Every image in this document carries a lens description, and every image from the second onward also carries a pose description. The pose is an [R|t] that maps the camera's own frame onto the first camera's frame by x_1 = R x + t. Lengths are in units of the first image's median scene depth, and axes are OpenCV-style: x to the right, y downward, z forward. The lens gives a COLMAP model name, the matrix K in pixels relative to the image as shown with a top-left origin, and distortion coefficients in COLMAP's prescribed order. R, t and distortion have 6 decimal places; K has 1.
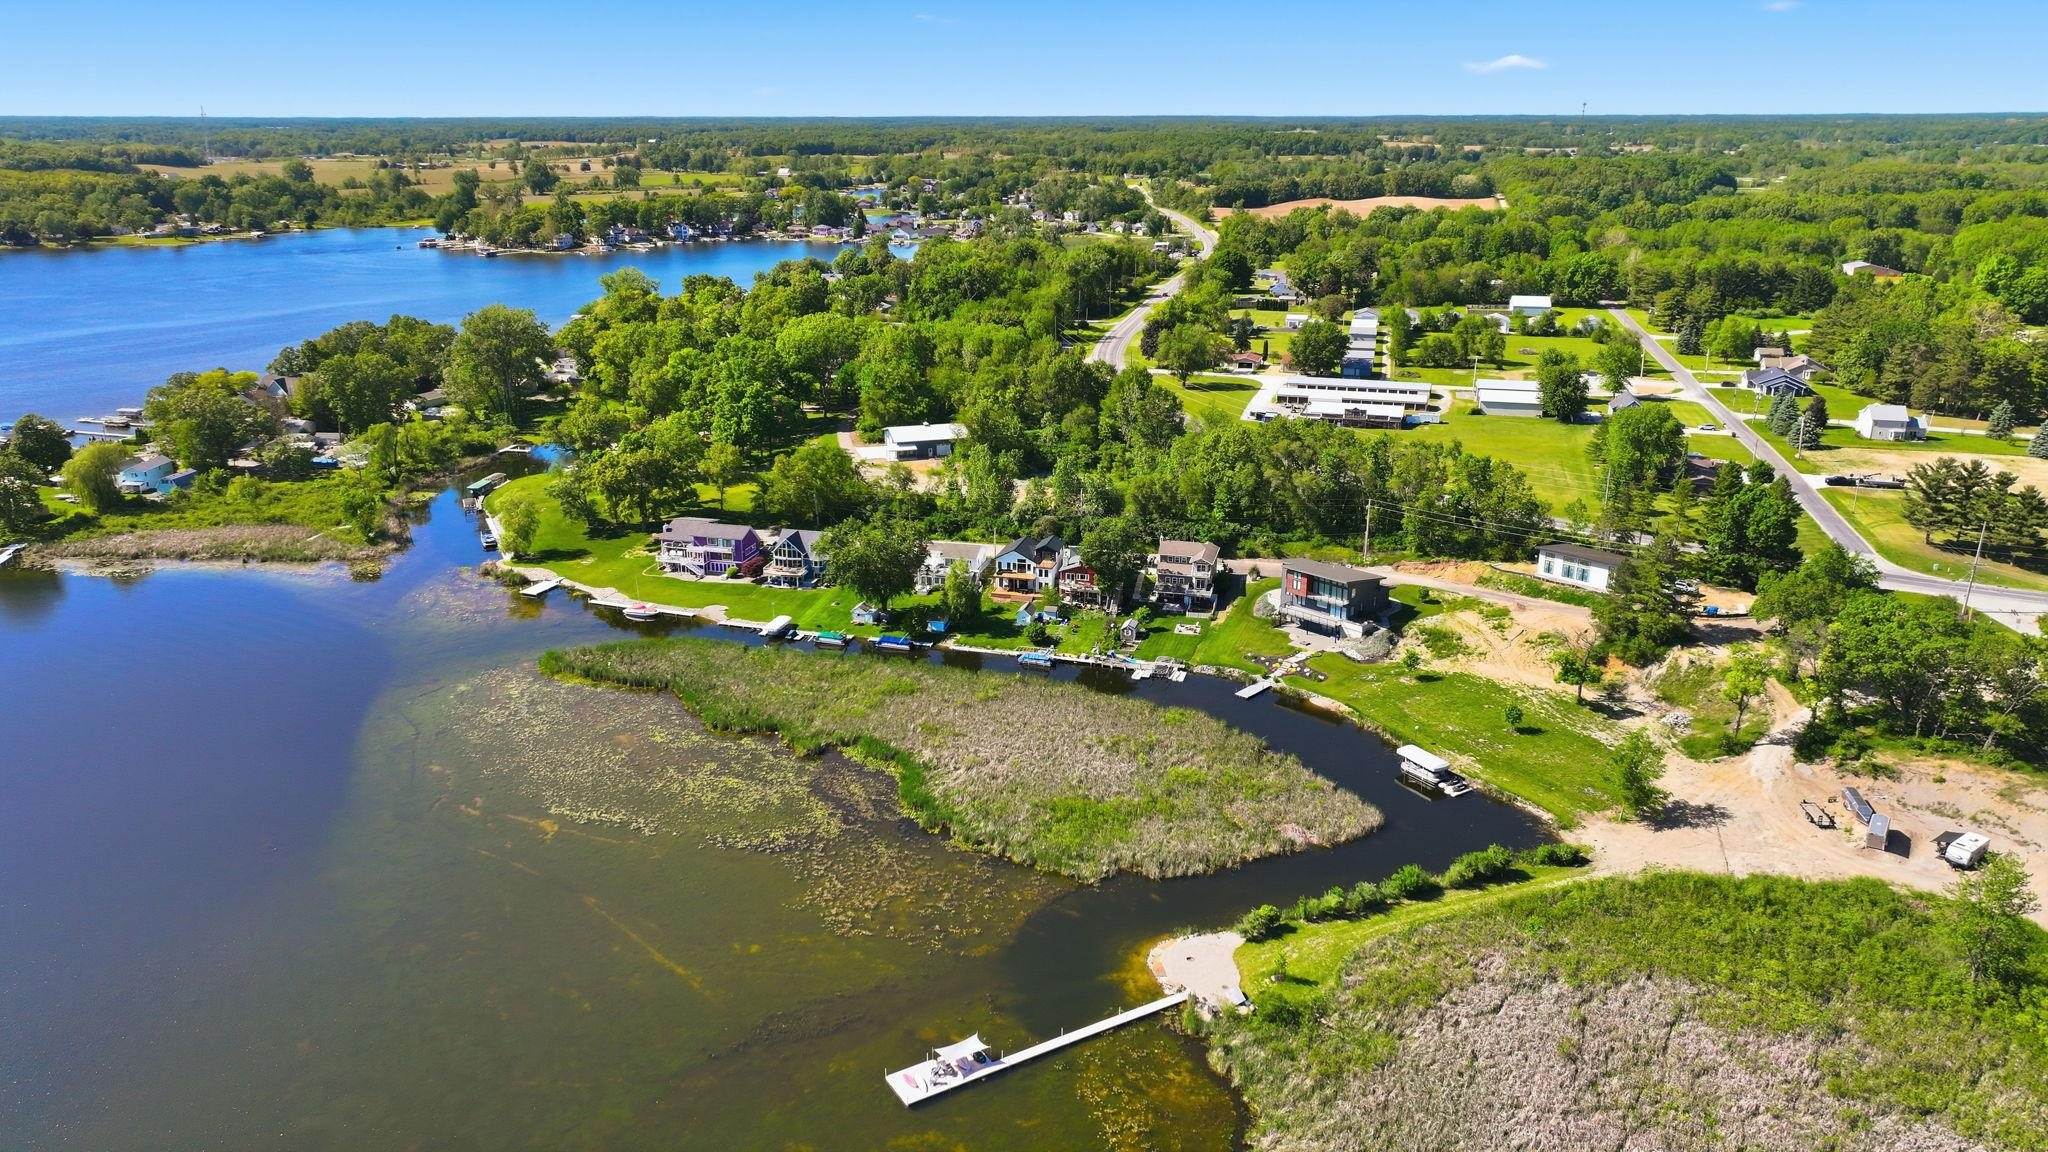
lens RADIAL K [[1428.4, 0, 1024.0], [0, 1428.4, 576.0], [0, 0, 1]] dist [0.010939, -0.000479]
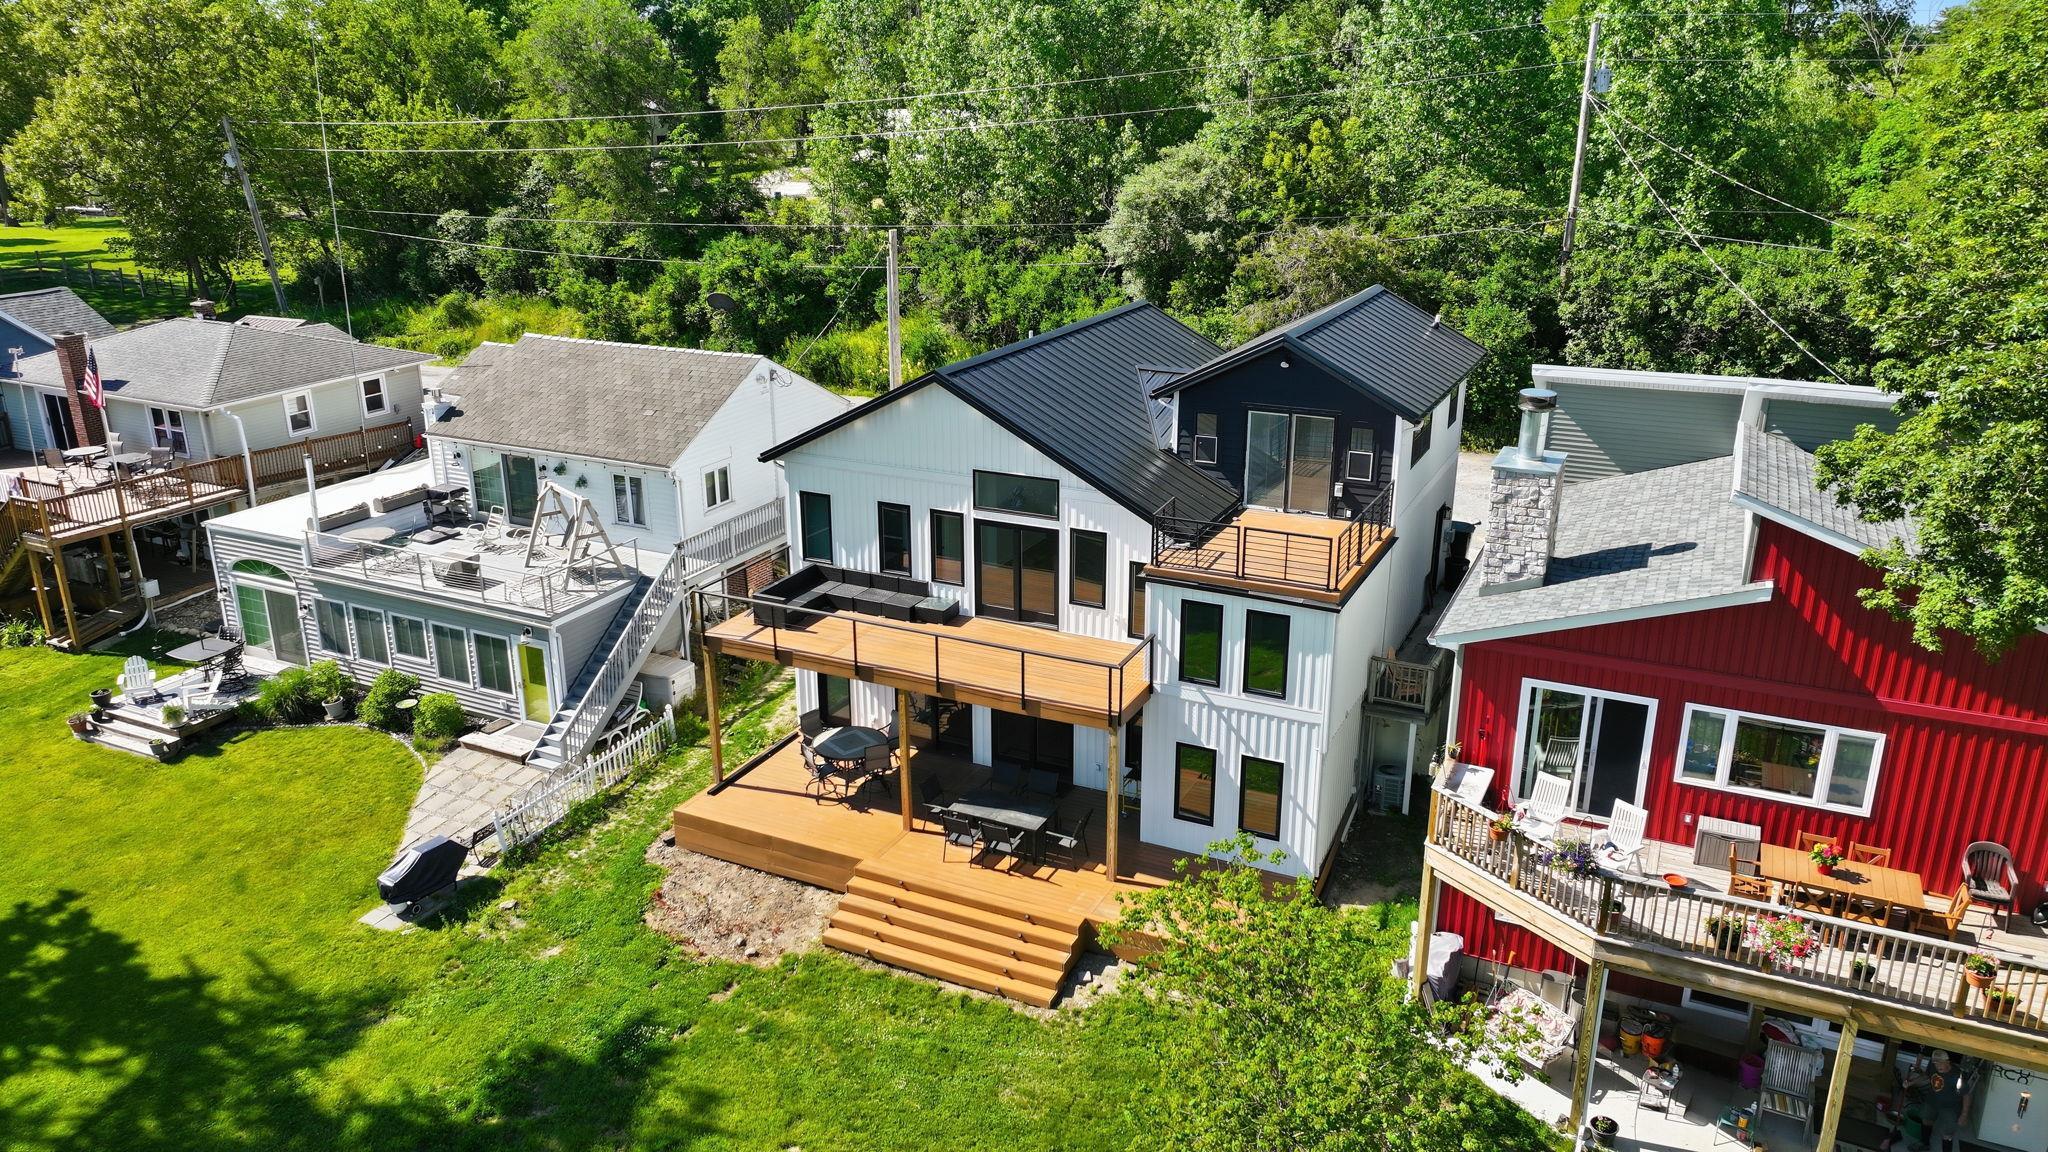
lens RADIAL K [[1428.4, 0, 1024.0], [0, 1428.4, 576.0], [0, 0, 1]] dist [0.010939, -0.000479]
pose [[0.979080, 0.061986, -0.193804, 0.017455], [-0.058627, 0.998014, 0.023027, -0.007462], [0.194847, -0.011183, 0.980770, 0.907992]]
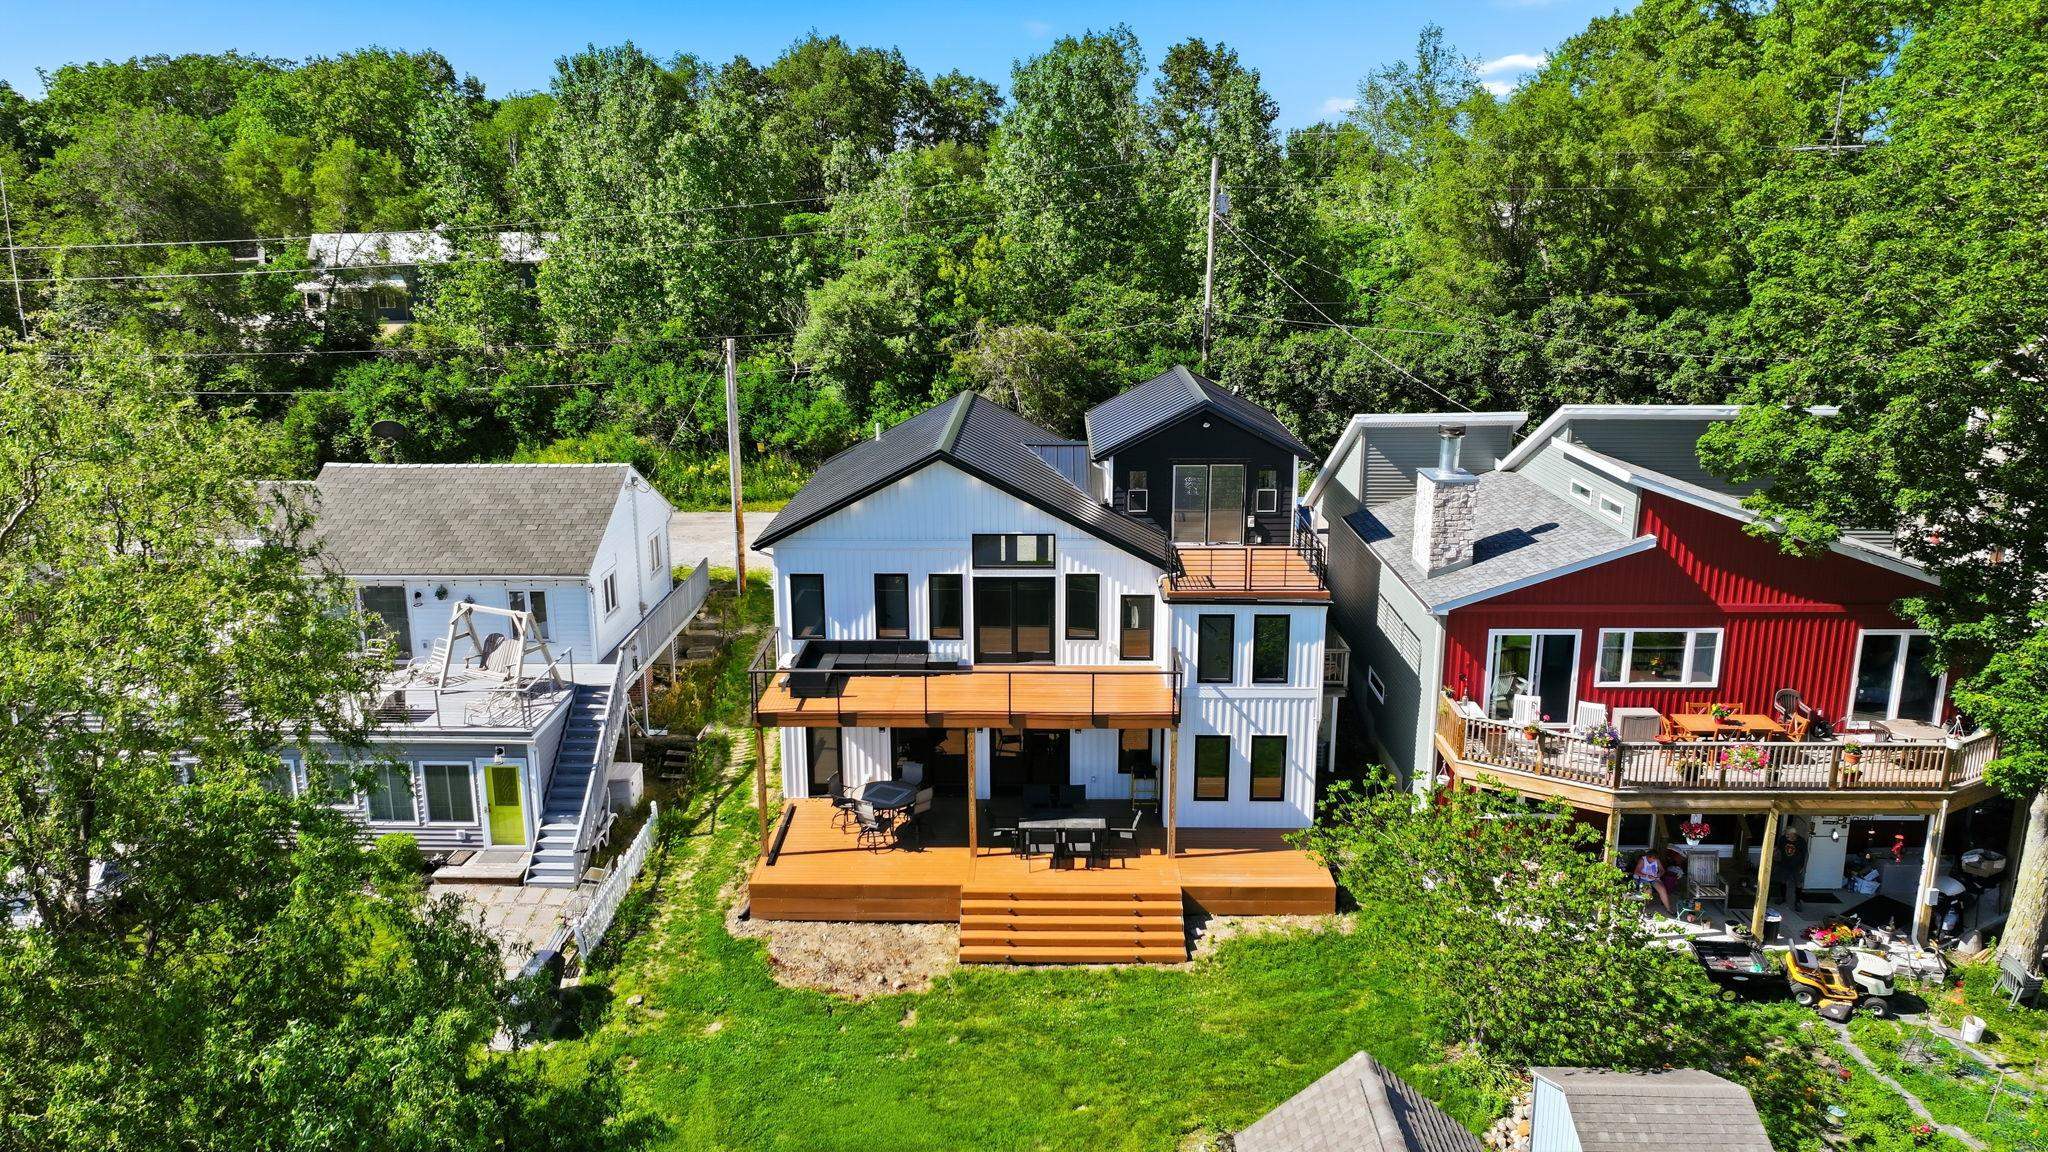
lens RADIAL K [[1428.4, 0, 1024.0], [0, 1428.4, 576.0], [0, 0, 1]] dist [0.010939, -0.000479]
pose [[0.973604, -0.062065, 0.219644, -0.024674], [0.075467, 0.995731, -0.053153, -0.002919], [-0.215408, 0.068326, 0.974131, 0.894356]]
